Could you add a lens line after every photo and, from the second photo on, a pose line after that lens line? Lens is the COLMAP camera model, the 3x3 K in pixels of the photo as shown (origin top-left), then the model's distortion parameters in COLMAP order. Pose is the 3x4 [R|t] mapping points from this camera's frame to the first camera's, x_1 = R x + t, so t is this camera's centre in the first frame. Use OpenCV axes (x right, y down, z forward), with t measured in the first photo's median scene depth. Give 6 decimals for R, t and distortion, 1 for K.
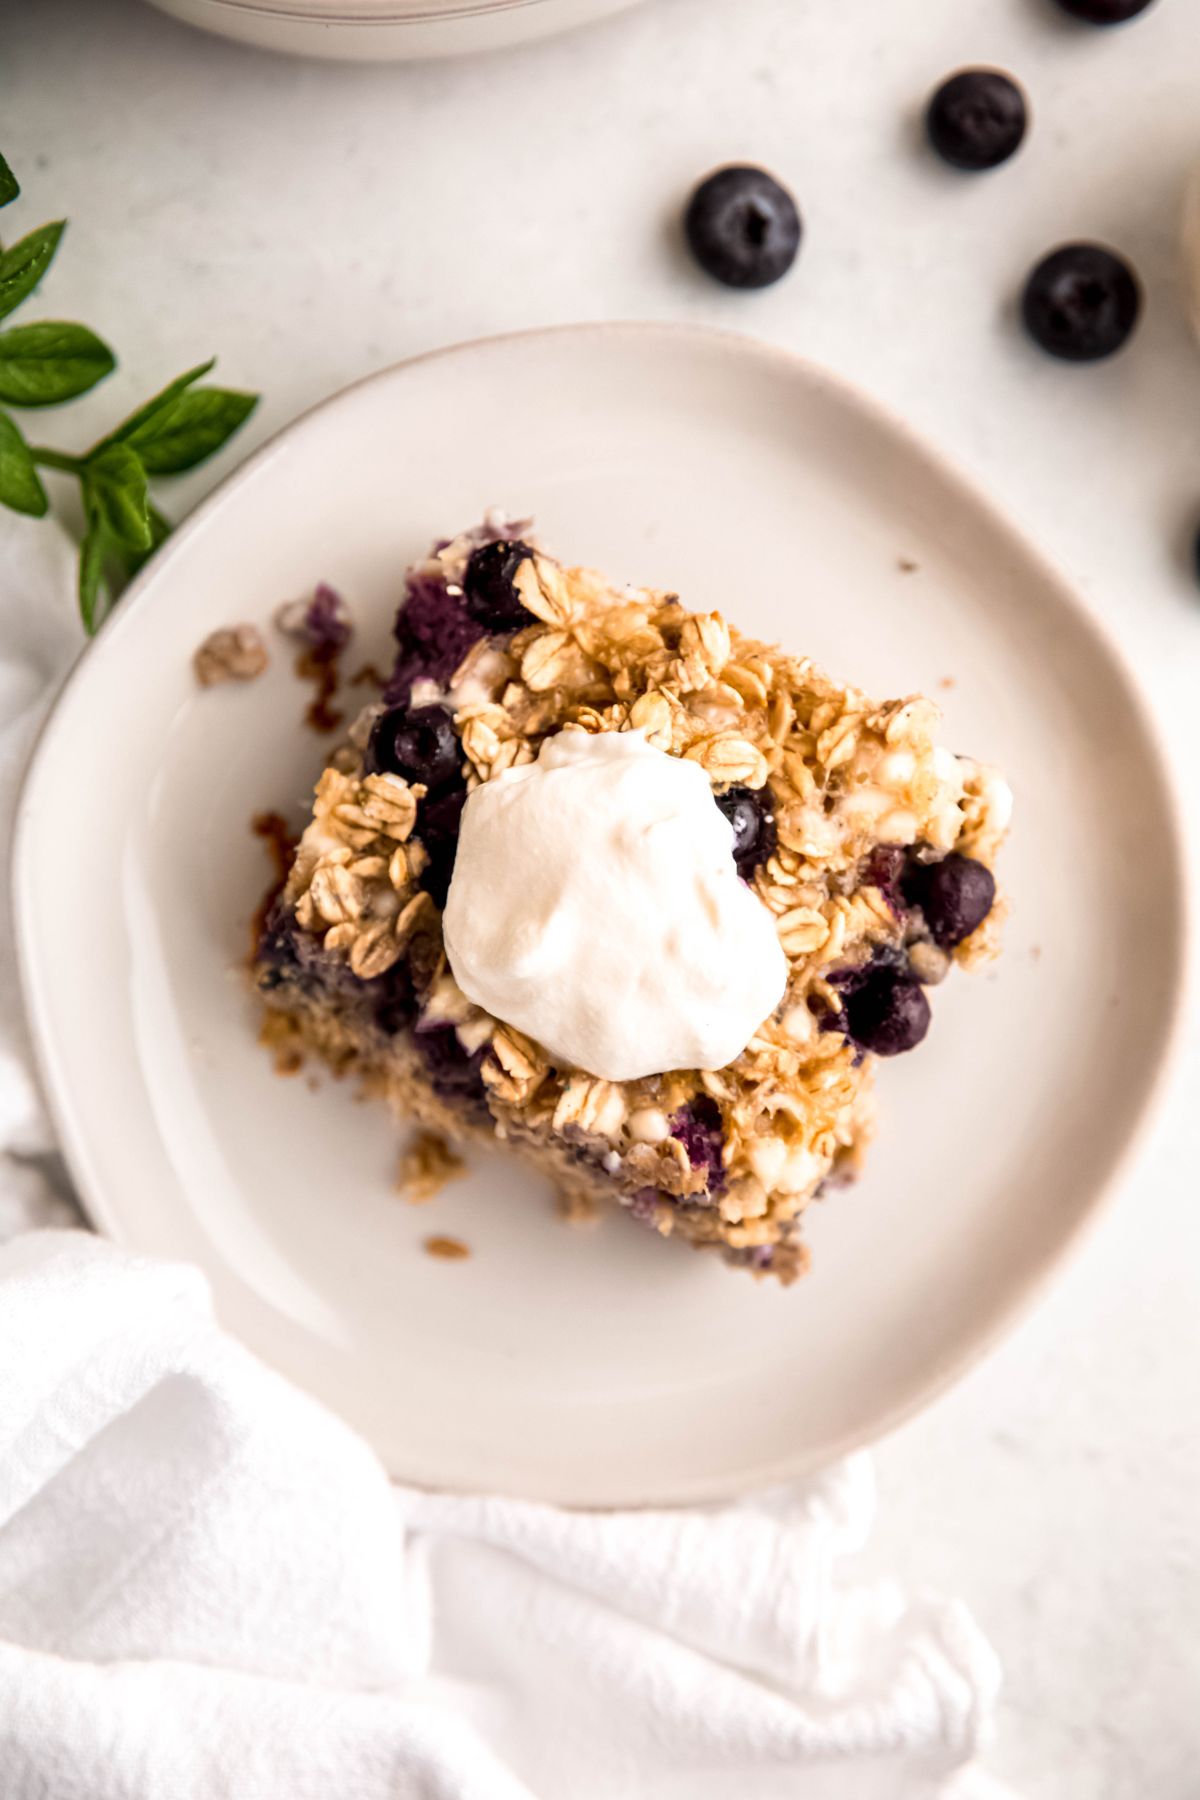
lens RADIAL K [[3105.7, 0, 599.7], [0, 3105.7, 843.3], [0, 0, 1]] dist [0.020299, -0.054998]
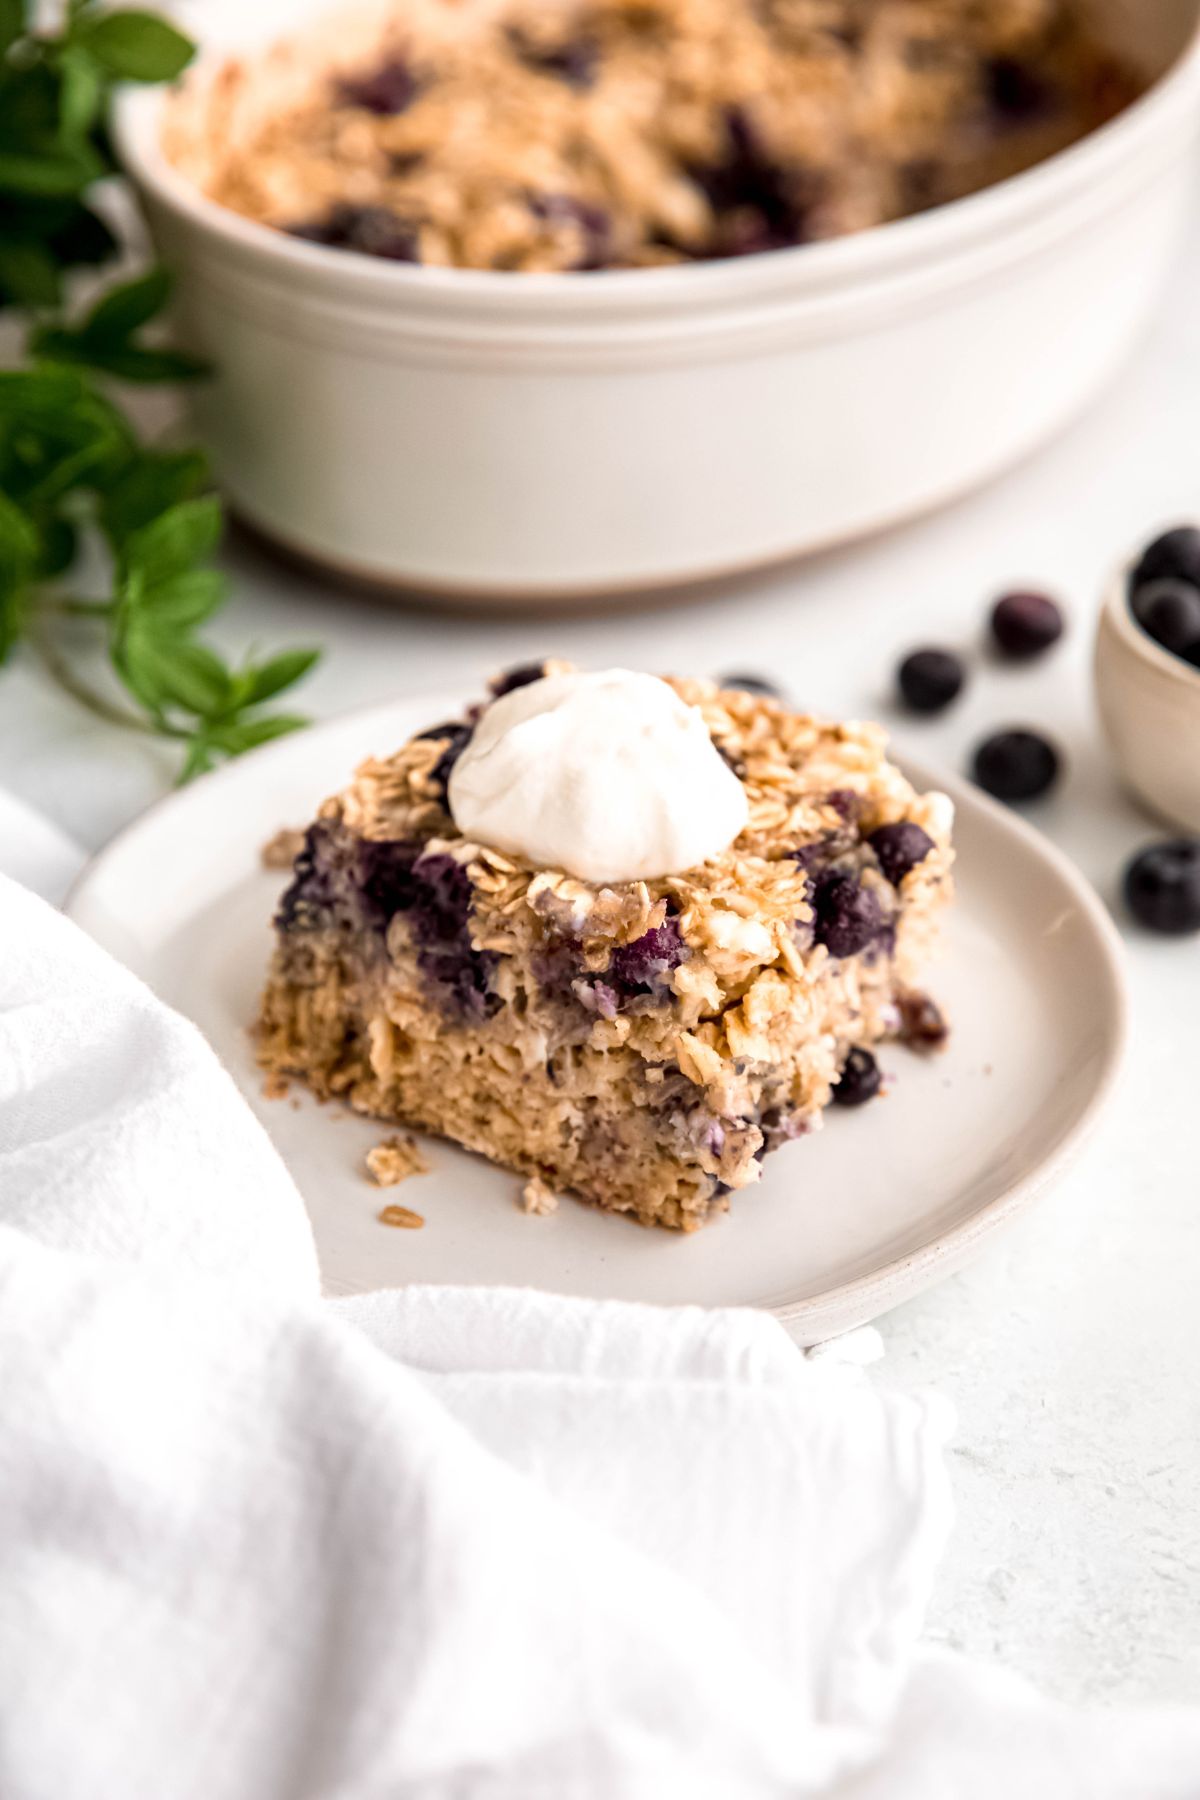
lens RADIAL K [[2993.5, 0, 600.0], [0, 2993.5, 900.0], [0, 0, 1]] dist [0.004579, -0.057466]
pose [[0.996106, 0.056976, -0.067274, 0.080453], [-0.087855, 0.578286, -0.811090, 0.931865], [-0.007309, 0.813842, 0.581040, 0.389020]]
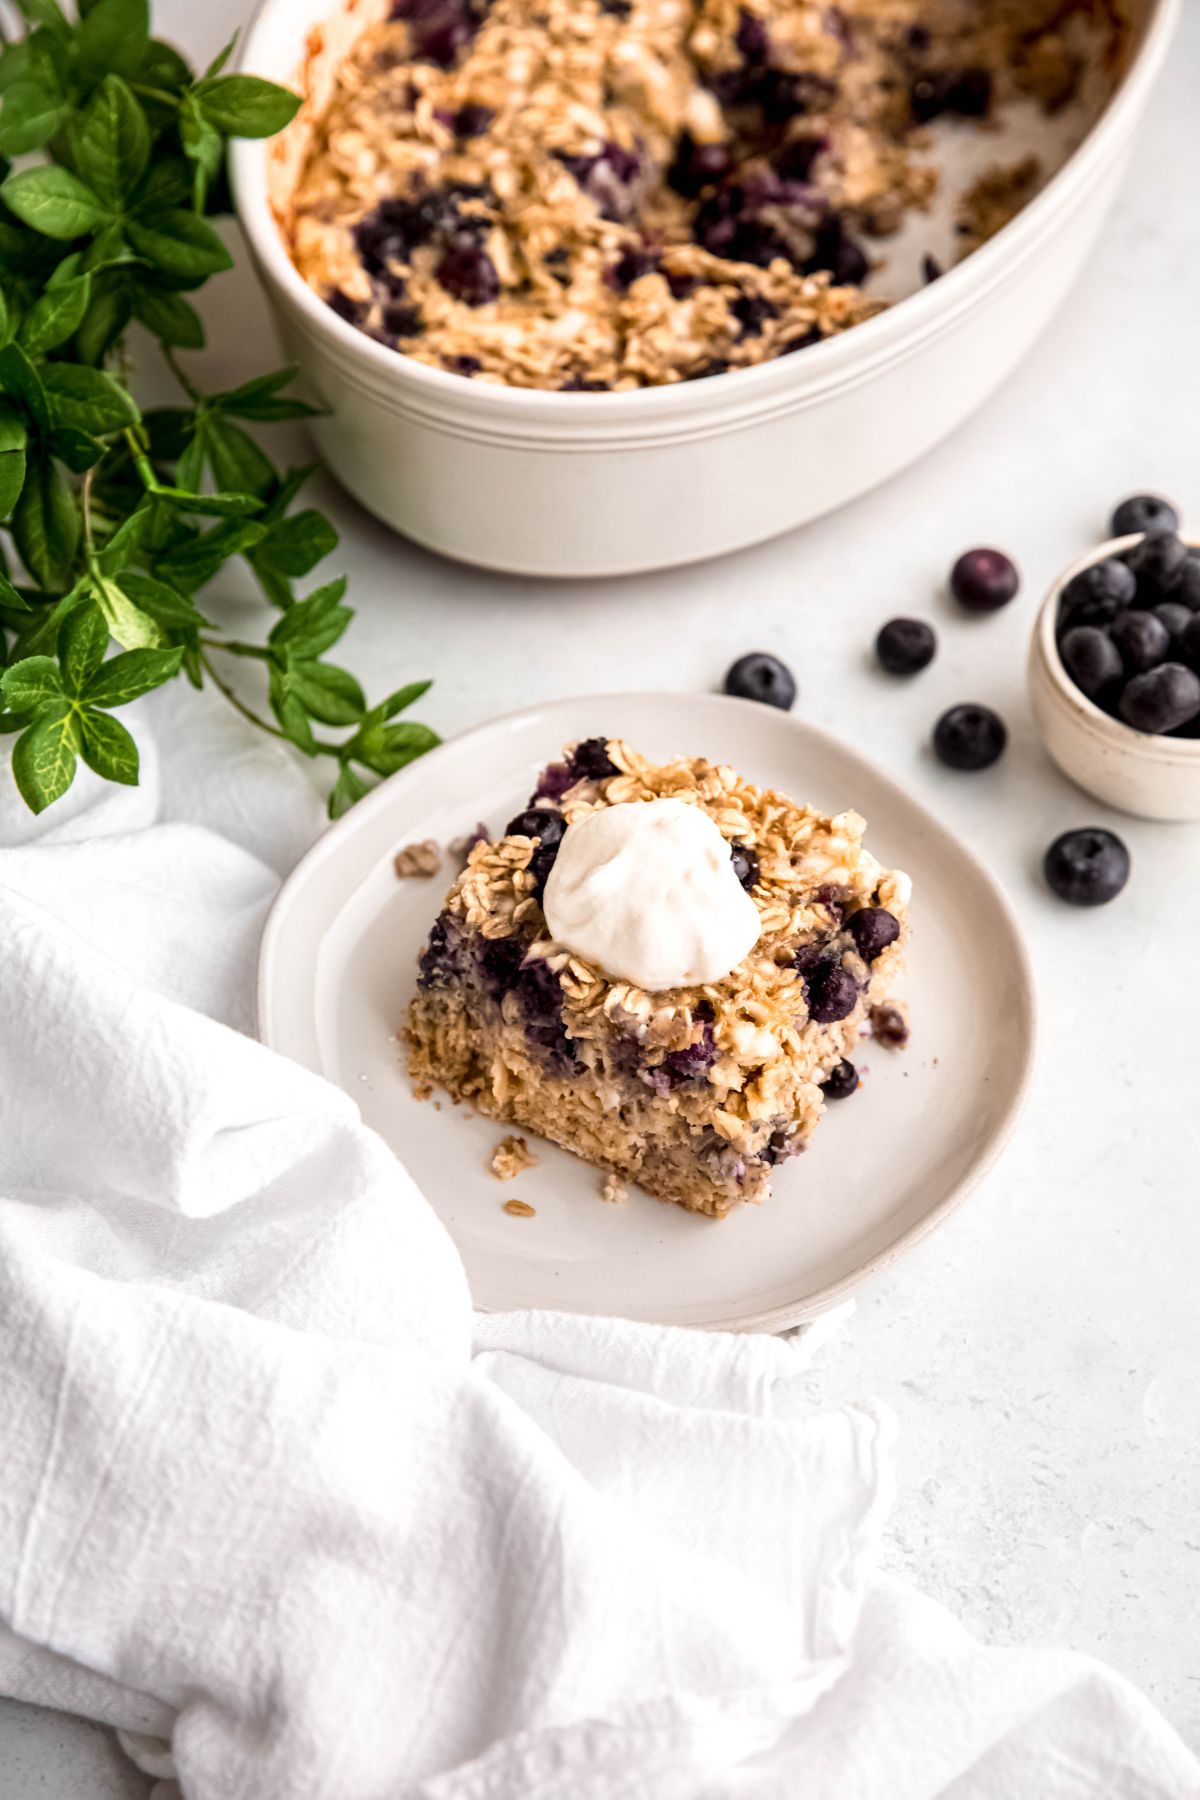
lens RADIAL K [[3105.7, 0, 599.7], [0, 3105.7, 843.3], [0, 0, 1]] dist [0.020299, -0.054998]
pose [[0.996909, 0.056816, -0.054265, 0.060722], [-0.078147, 0.788343, -0.610253, 0.951886], [0.008108, 0.612607, 0.790346, -0.255250]]
